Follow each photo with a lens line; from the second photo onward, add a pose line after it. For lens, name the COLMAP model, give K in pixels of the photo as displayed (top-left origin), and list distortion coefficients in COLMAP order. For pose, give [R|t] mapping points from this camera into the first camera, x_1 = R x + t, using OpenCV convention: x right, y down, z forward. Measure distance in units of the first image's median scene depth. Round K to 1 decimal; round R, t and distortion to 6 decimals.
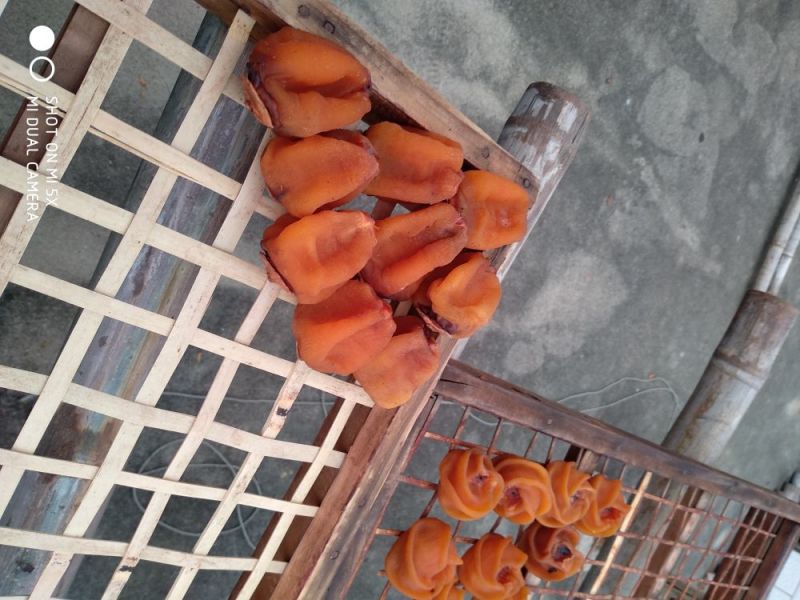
lens RADIAL K [[656.3, 0, 400.0], [0, 656.3, 300.0], [0, 0, 1]] dist [-0.011141, -0.051700]
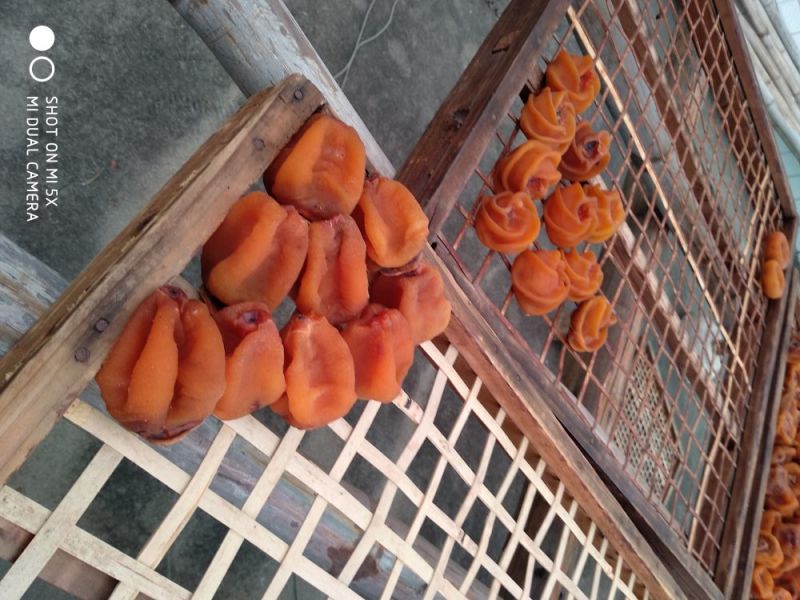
lens RADIAL K [[656.3, 0, 400.0], [0, 656.3, 300.0], [0, 0, 1]] dist [-0.011141, -0.051700]
pose [[0.443846, -0.849753, -0.284465, 0.271033], [0.841148, 0.285620, 0.459229, -0.386563], [-0.308982, -0.443104, 0.841539, 0.125952]]
